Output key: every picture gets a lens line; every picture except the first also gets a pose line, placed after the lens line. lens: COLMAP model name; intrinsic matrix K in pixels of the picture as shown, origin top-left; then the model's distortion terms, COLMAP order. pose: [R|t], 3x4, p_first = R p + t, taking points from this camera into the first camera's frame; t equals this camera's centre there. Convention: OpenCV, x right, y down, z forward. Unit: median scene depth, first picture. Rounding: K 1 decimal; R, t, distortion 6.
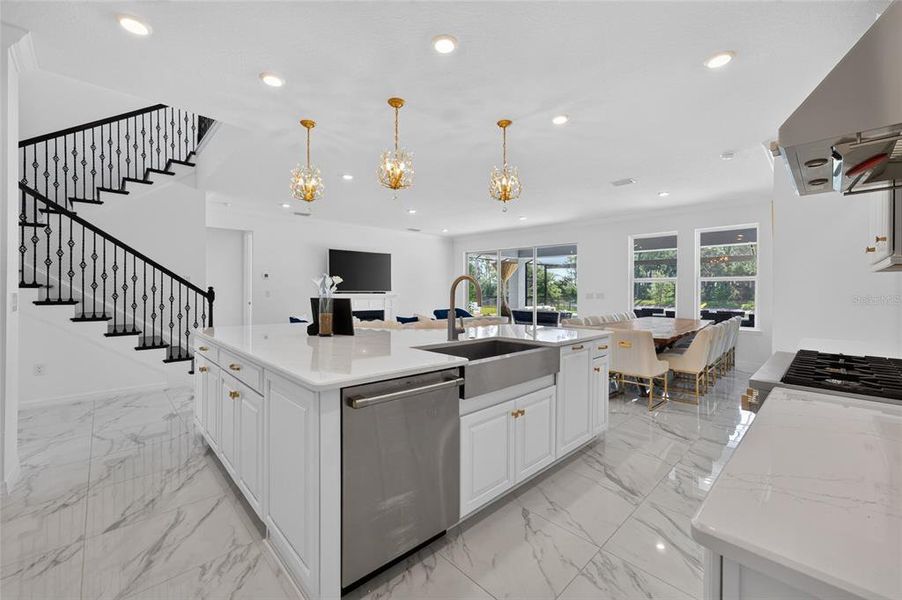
lens RADIAL K [[361.3, 0, 450.9], [0, 361.3, 295.1], [0, 0, 1]] dist [0.003782, 0.000834]
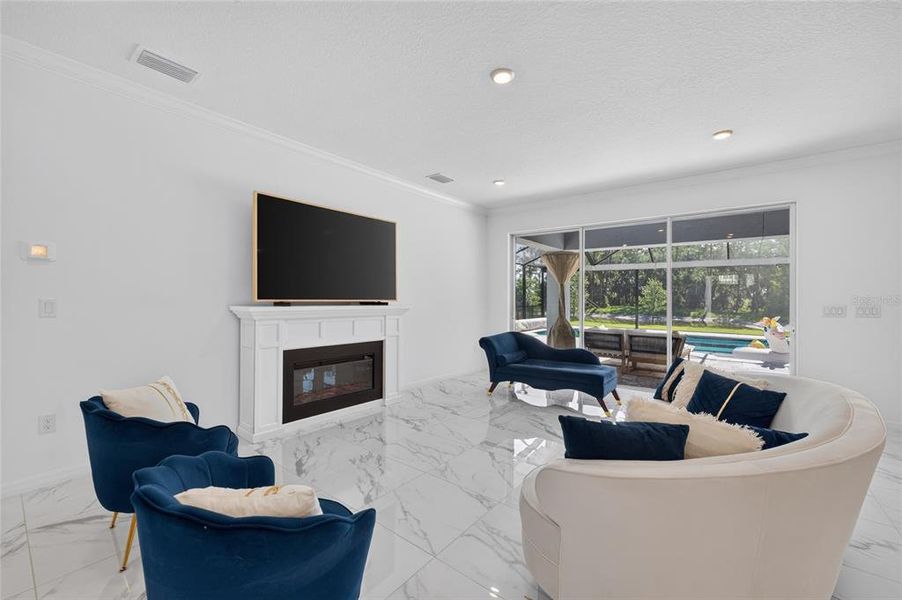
lens RADIAL K [[361.3, 0, 450.4], [0, 361.3, 299.1], [0, 0, 1]] dist [0.003782, 0.000834]
pose [[0.989219, 0.001157, 0.146440, -0.142149], [0.000480, 0.999938, -0.011141, -0.005745], [-0.146443, 0.011091, 0.989157, 0.441078]]
